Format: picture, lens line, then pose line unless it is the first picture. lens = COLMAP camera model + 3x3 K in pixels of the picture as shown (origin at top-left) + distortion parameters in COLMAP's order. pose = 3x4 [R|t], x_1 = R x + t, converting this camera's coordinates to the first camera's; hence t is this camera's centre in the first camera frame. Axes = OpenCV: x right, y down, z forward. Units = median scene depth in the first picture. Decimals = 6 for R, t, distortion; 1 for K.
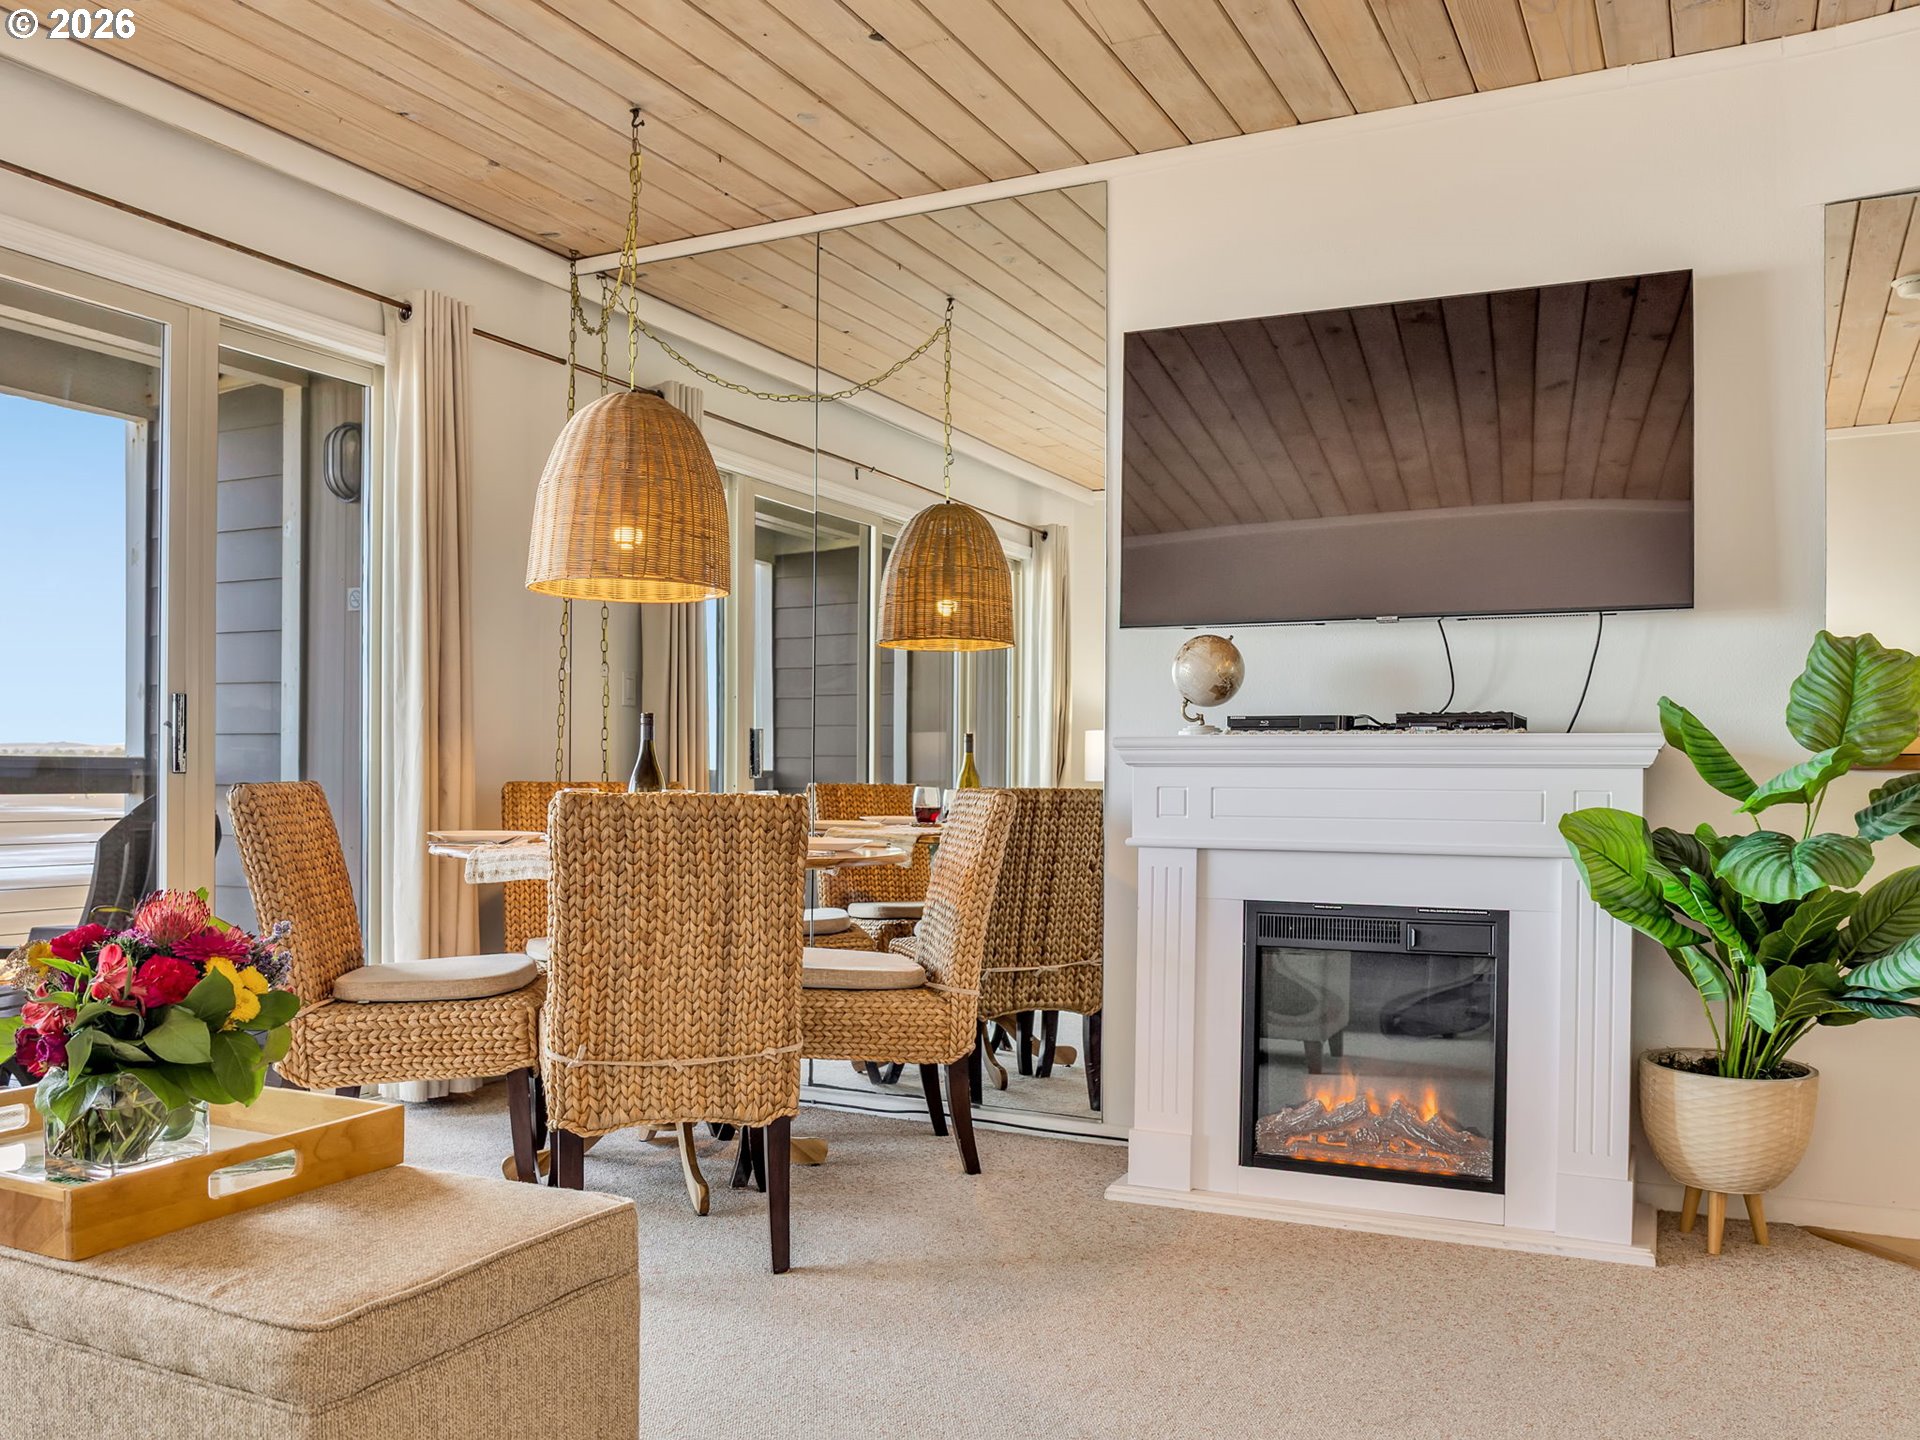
lens RADIAL K [[1543.4, 0, 970.9], [0, 1543.4, 794.3], [0, 0, 1]] dist [-0.051637, 0.035966]
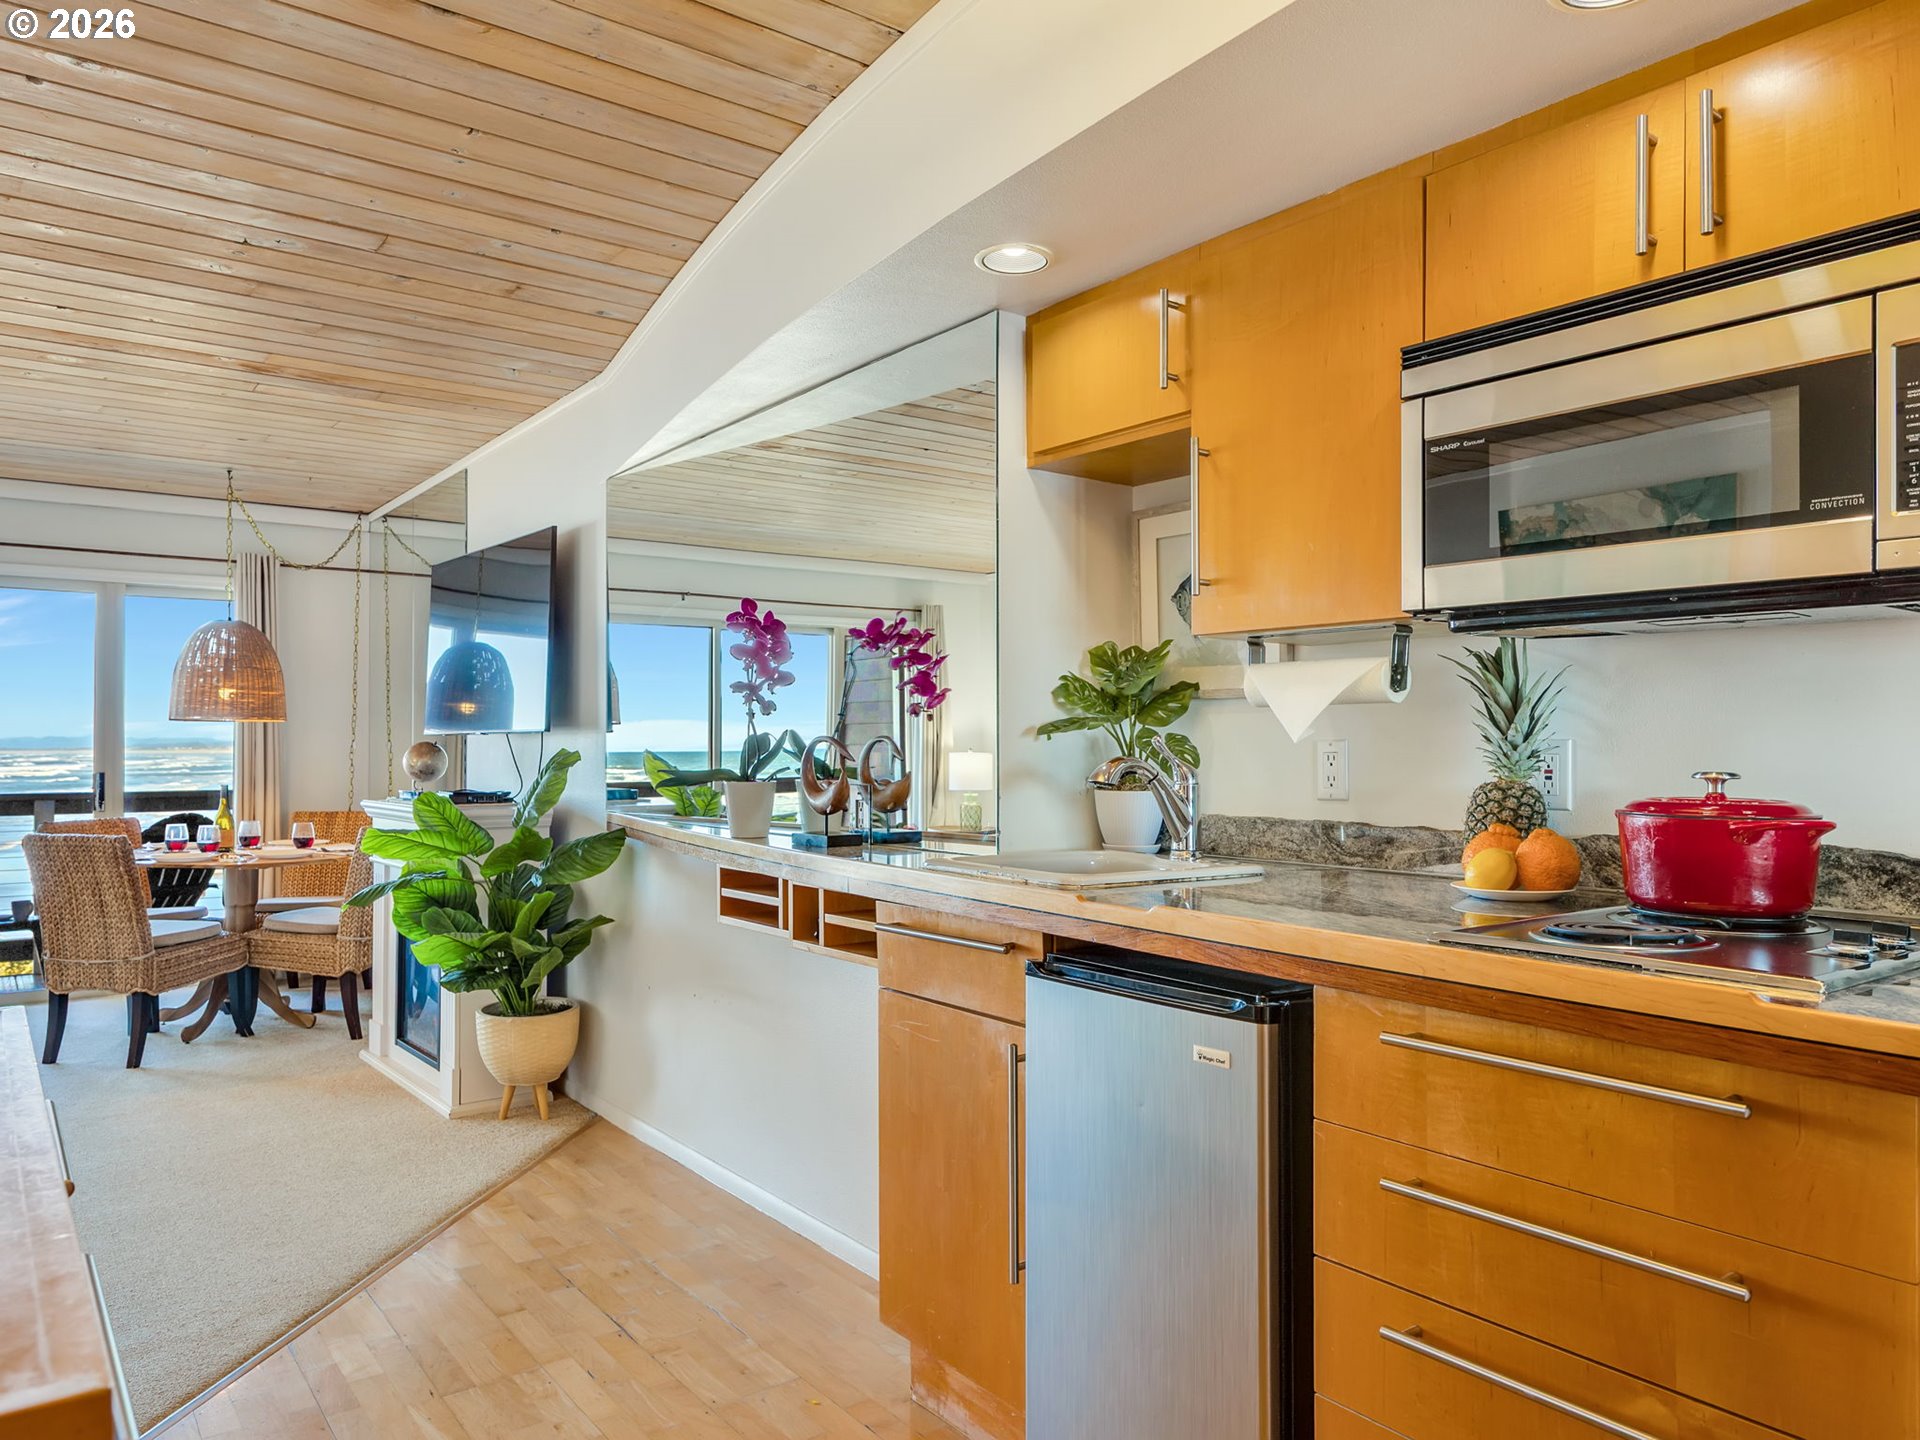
lens RADIAL K [[1340.6, 0, 1001.9], [0, 1340.6, 733.8], [0, 0, 1]] dist [-0.008712, 0.004649]
pose [[0.900856, -0.009847, -0.434007, 1.540690], [0.000132, 0.999749, -0.022408, -0.086244], [0.434119, 0.020129, 0.900631, -0.104678]]
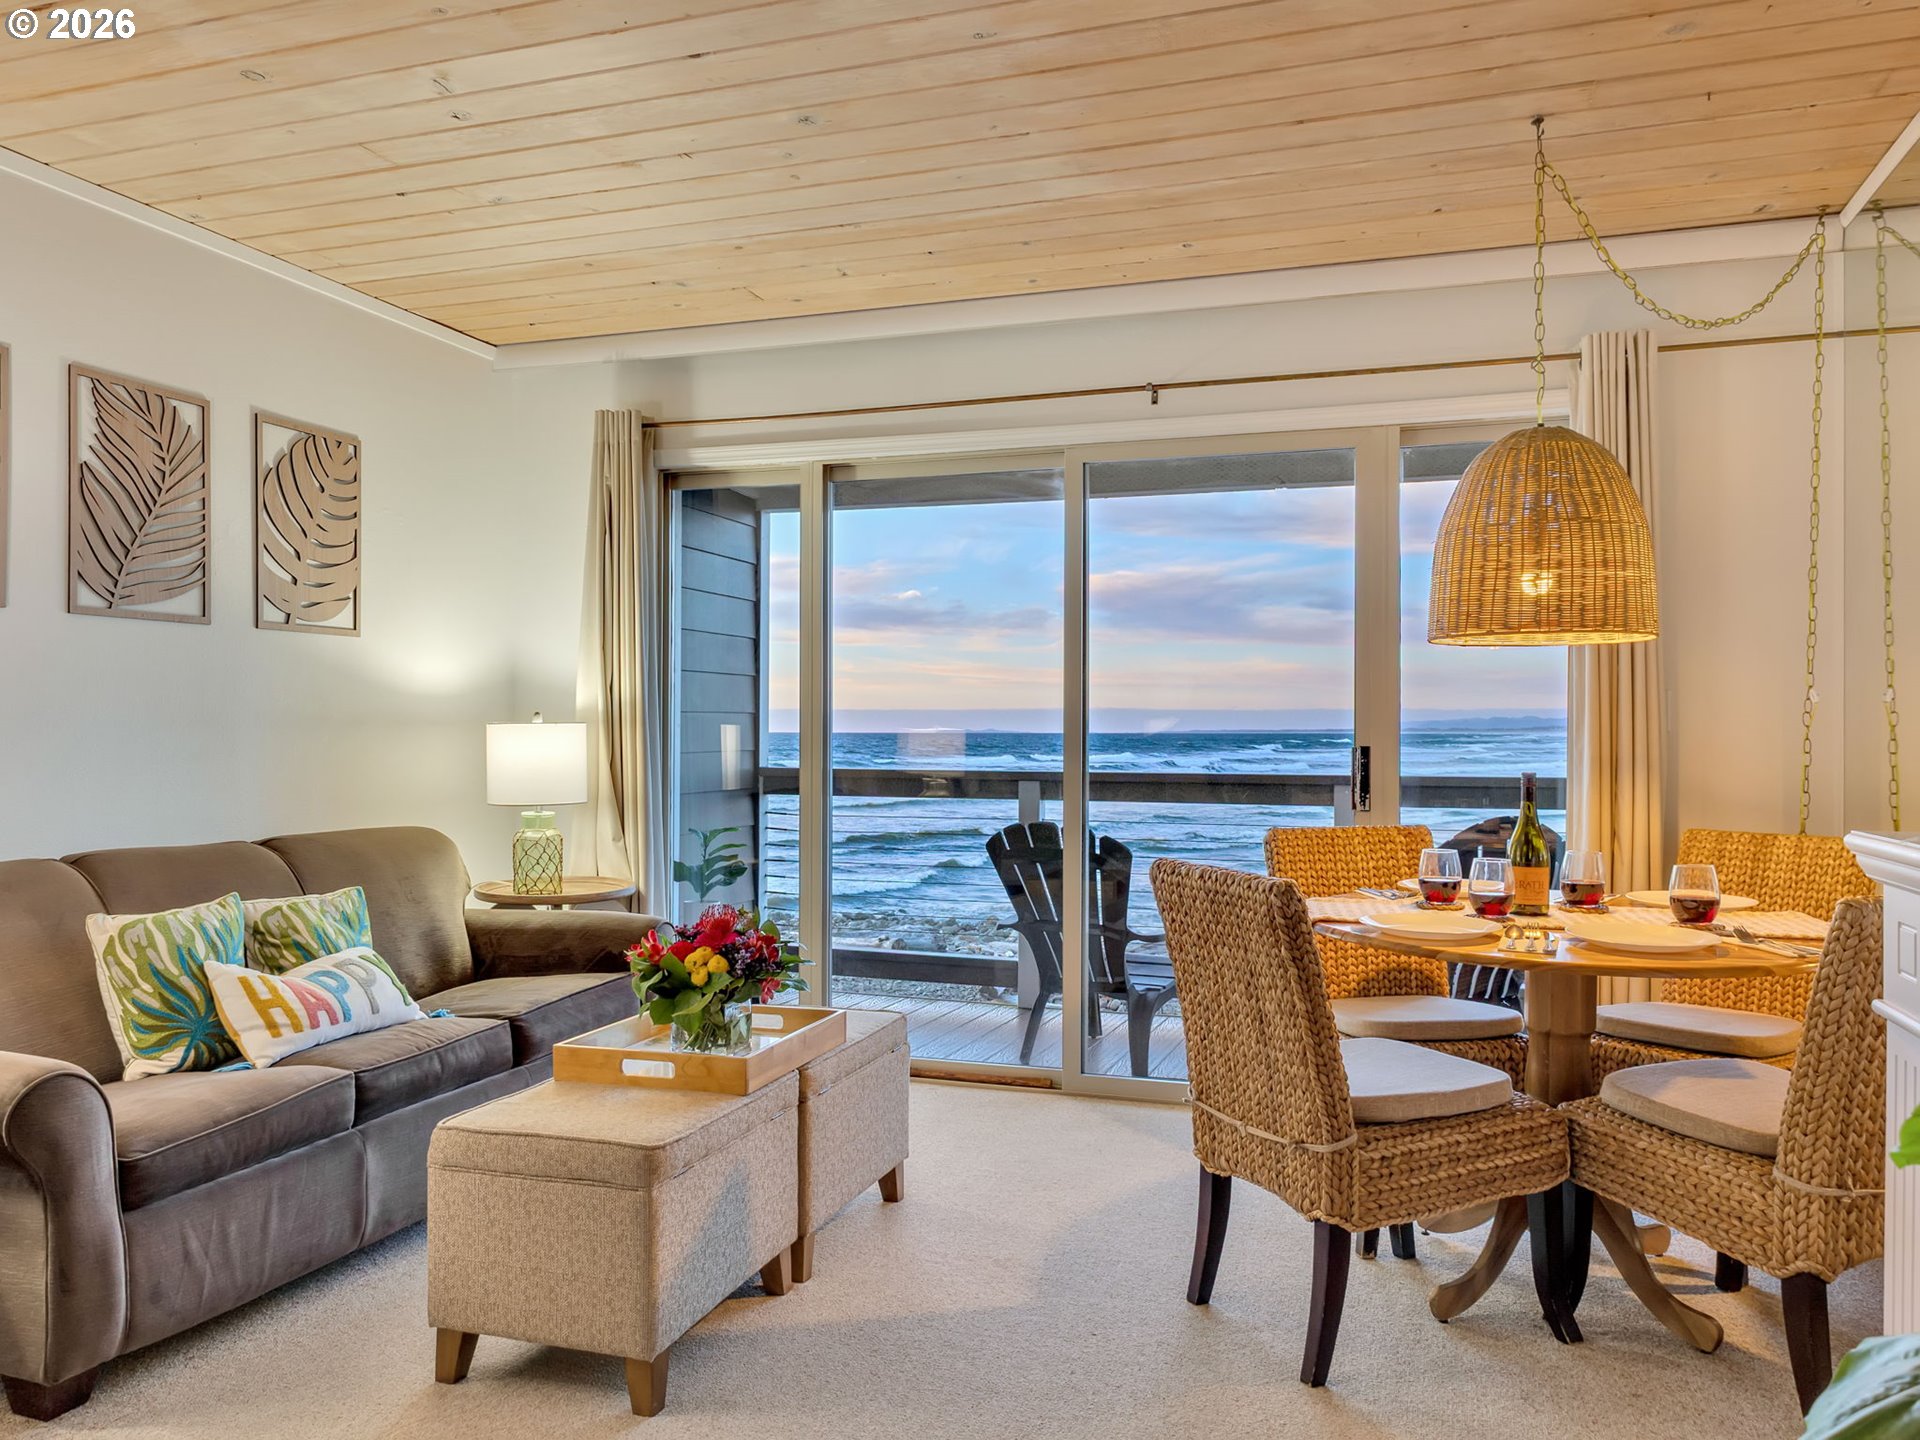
lens RADIAL K [[1425.6, 0, 949.1], [0, 1425.6, 717.8], [0, 0, 1]] dist [-0.001228, 0.004361]
pose [[0.130575, -0.013479, -0.991347, 0.652669], [-0.013850, 0.999785, -0.015418, -0.073809], [0.991342, 0.015743, 0.130360, 0.593025]]
